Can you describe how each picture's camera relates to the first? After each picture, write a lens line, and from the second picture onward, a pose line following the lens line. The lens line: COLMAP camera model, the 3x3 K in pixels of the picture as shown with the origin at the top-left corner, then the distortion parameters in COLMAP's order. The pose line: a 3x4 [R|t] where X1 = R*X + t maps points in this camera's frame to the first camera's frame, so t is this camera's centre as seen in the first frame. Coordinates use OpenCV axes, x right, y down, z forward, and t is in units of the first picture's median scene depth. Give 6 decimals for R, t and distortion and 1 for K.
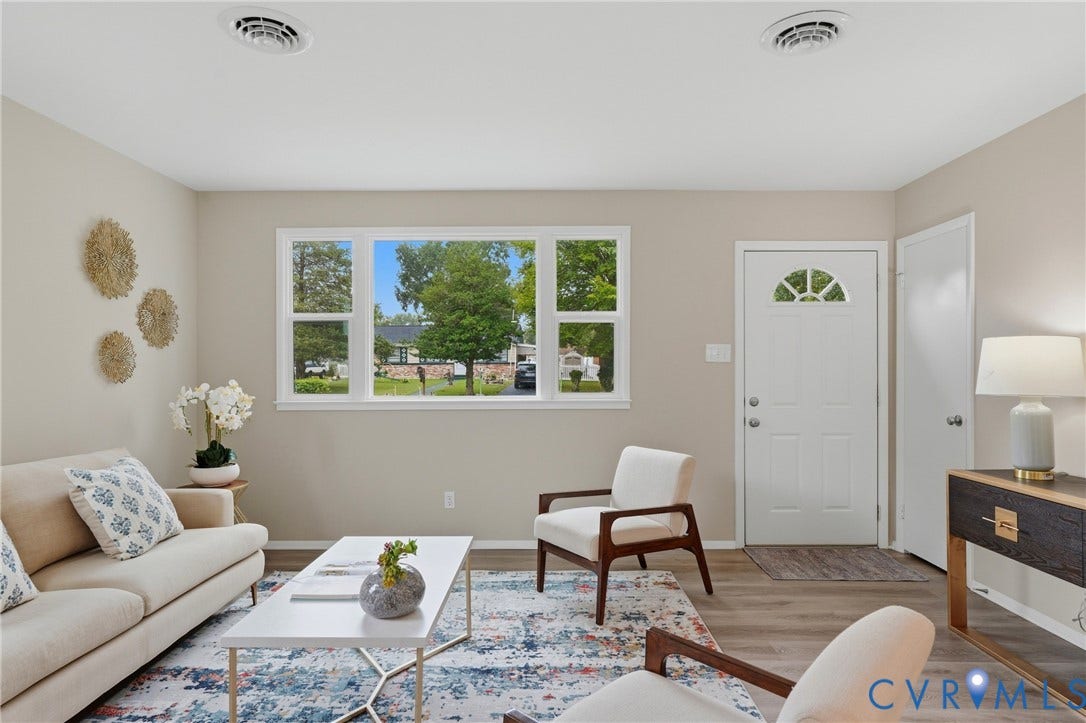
lens RADIAL K [[621.1, 0, 543.9], [0, 621.1, 366.0], [0, 0, 1]] dist [0.008187, 0.001590]
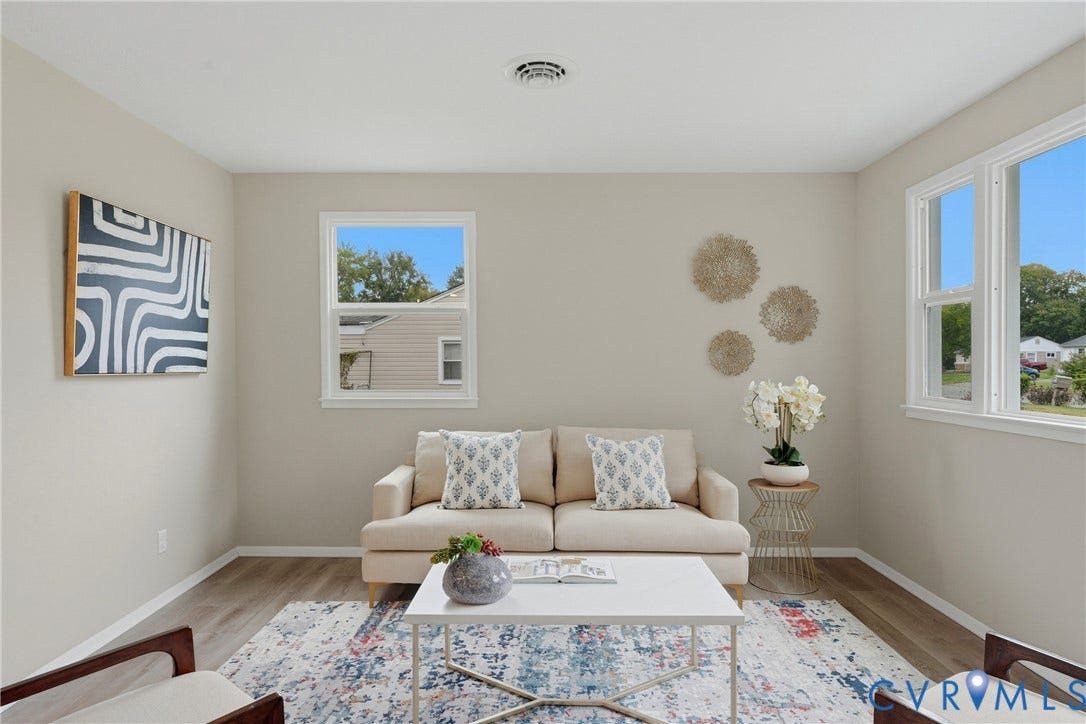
lens RADIAL K [[627.8, 0, 543.5], [0, 627.8, 361.5], [0, 0, 1]] dist [-0.007688, -0.000152]
pose [[0.006146, 0.009248, -0.999938, 0.400821], [0.006344, 0.999937, 0.009287, -0.009328], [0.999961, -0.006401, 0.006086, 0.546768]]
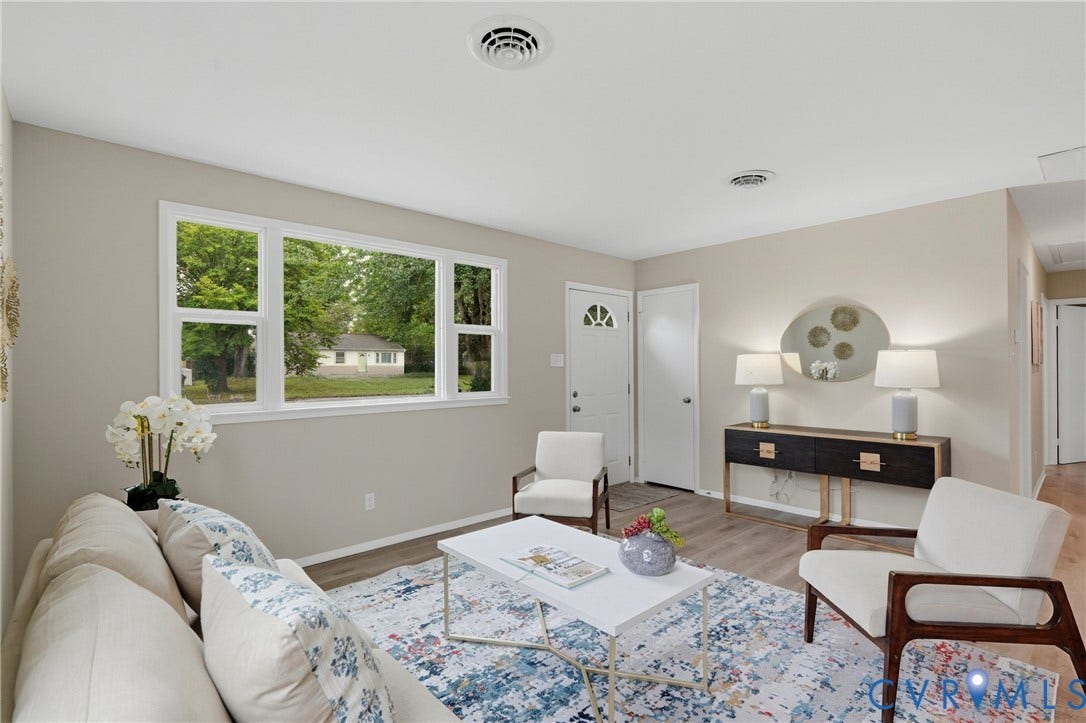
lens RADIAL K [[514.9, 0, 539.1], [0, 514.9, 361.7], [0, 0, 1]] dist [-0.003723, 0.000019]
pose [[0.730341, 0.004349, 0.683069, -0.543673], [0.003738, 0.999939, -0.010363, -0.005623], [-0.683073, 0.010121, 0.730280, 0.195050]]
